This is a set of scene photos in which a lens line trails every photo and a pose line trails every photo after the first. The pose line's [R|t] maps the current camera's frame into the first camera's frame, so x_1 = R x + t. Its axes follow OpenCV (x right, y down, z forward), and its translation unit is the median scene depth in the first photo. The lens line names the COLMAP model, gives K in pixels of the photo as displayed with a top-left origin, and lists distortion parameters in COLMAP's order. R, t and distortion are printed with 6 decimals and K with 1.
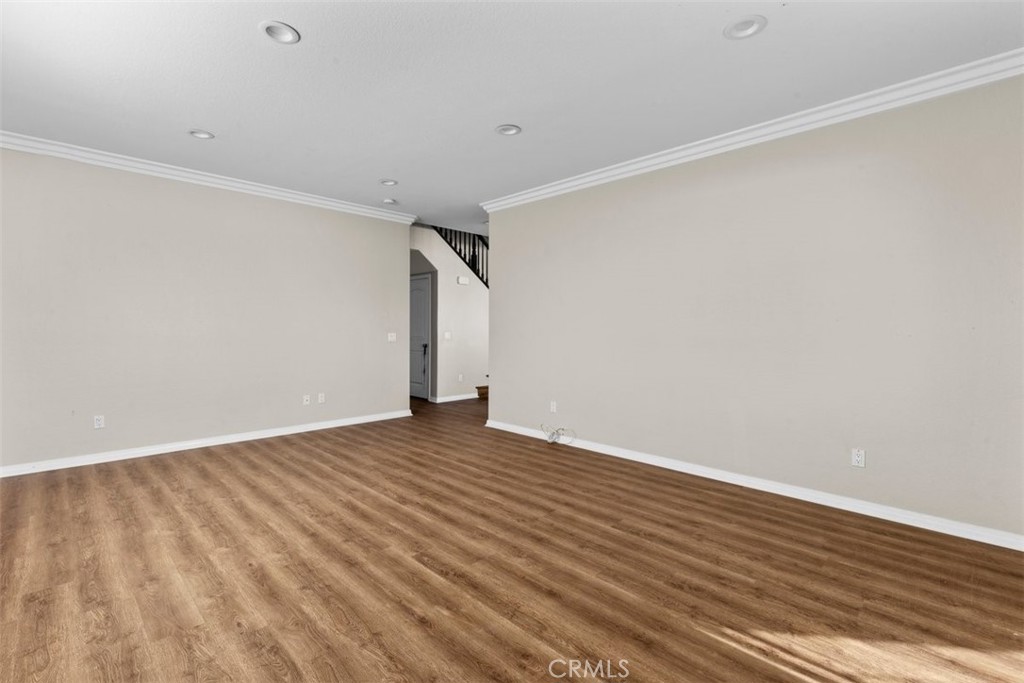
lens RADIAL K [[466.8, 0, 506.2], [0, 466.8, 329.7], [0, 0, 1]] dist [0.003360, -0.000454]
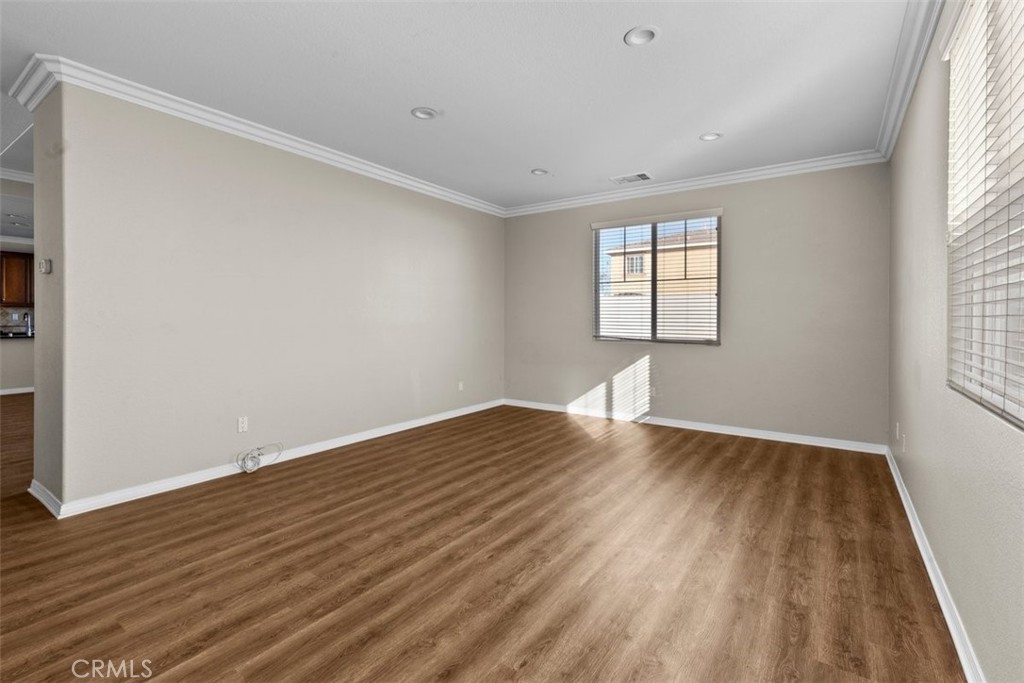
lens RADIAL K [[466.8, 0, 506.2], [0, 466.8, 329.7], [0, 0, 1]] dist [0.003360, -0.000454]
pose [[-0.183174, -0.031852, 0.982564, -1.017628], [-0.000960, 0.999480, 0.032222, -0.013932], [-0.983080, 0.004959, -0.183110, 1.057027]]
